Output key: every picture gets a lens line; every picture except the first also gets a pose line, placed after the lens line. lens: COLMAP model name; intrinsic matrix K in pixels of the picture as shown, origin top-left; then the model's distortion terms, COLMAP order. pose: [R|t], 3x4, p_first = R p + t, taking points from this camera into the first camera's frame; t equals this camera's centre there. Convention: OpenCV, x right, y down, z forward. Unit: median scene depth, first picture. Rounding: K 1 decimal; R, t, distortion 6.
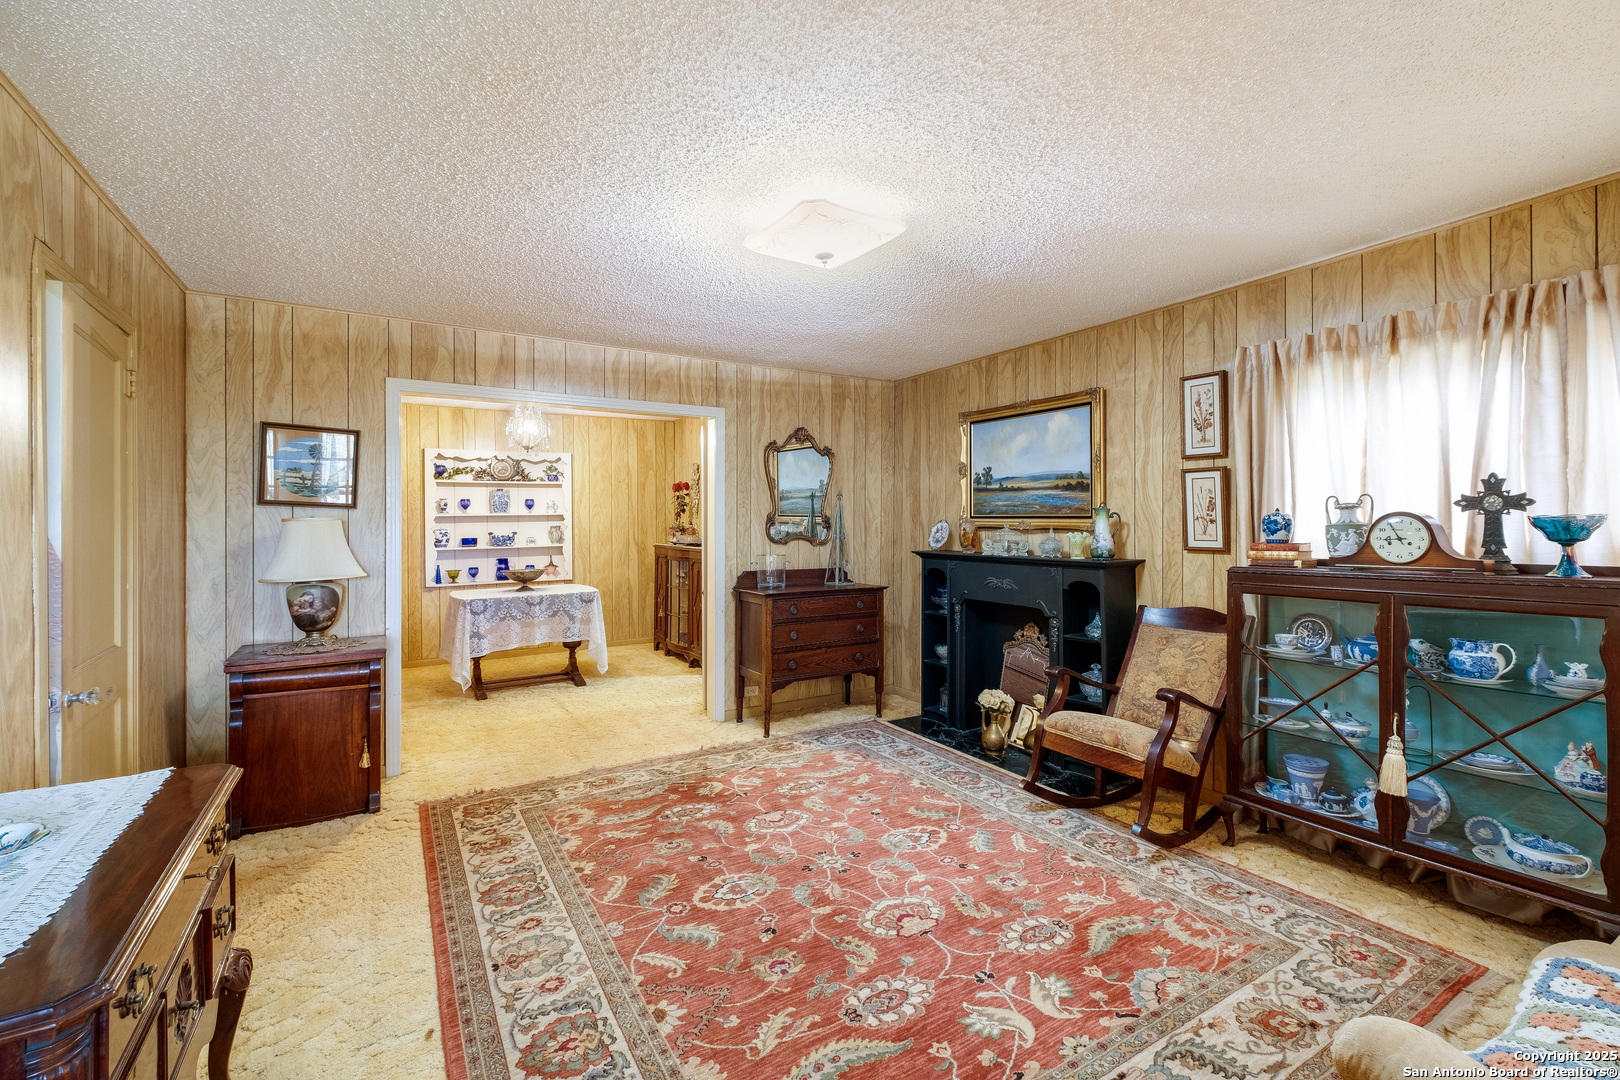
lens RADIAL K [[707.0, 0, 813.0], [0, 707.0, 517.8], [0, 0, 1]] dist [0.004463, 0.000118]
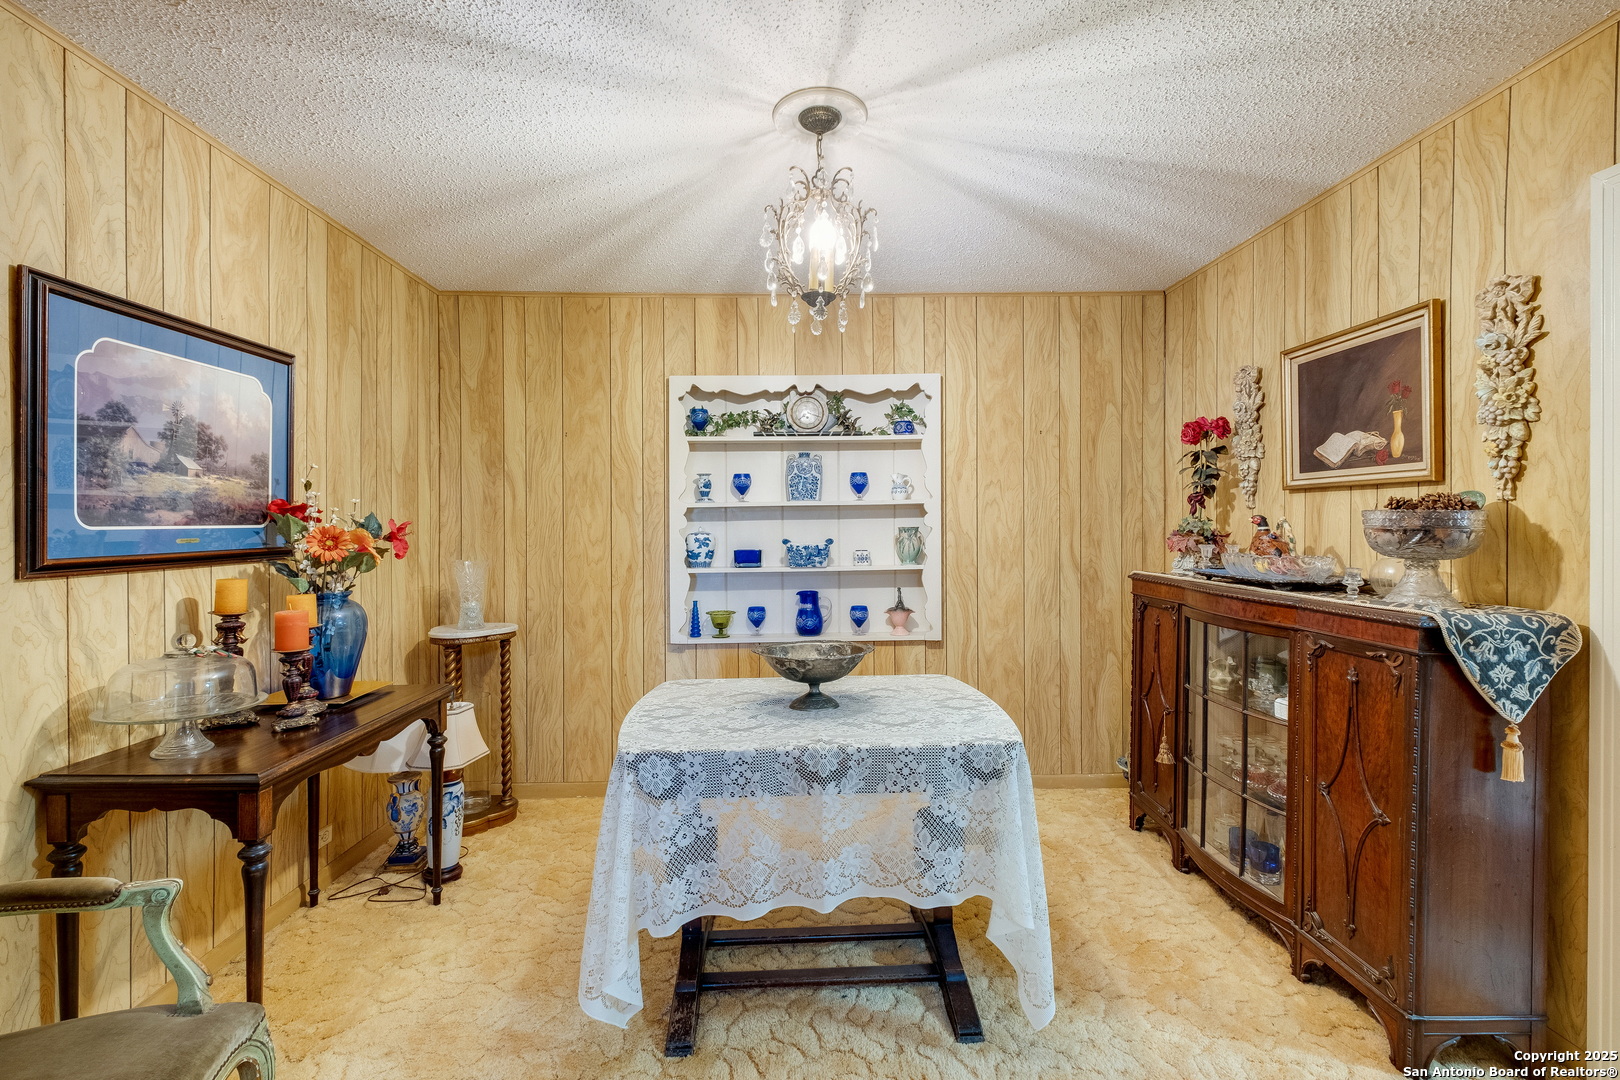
lens RADIAL K [[707.0, 0, 811.5], [0, 707.0, 529.6], [0, 0, 1]] dist [0.004463, 0.000118]
pose [[0.870852, 0.005942, -0.491510, -0.187556], [0.000131, 0.999924, 0.012321, 0.007279], [0.491546, -0.010794, 0.870785, 0.556304]]
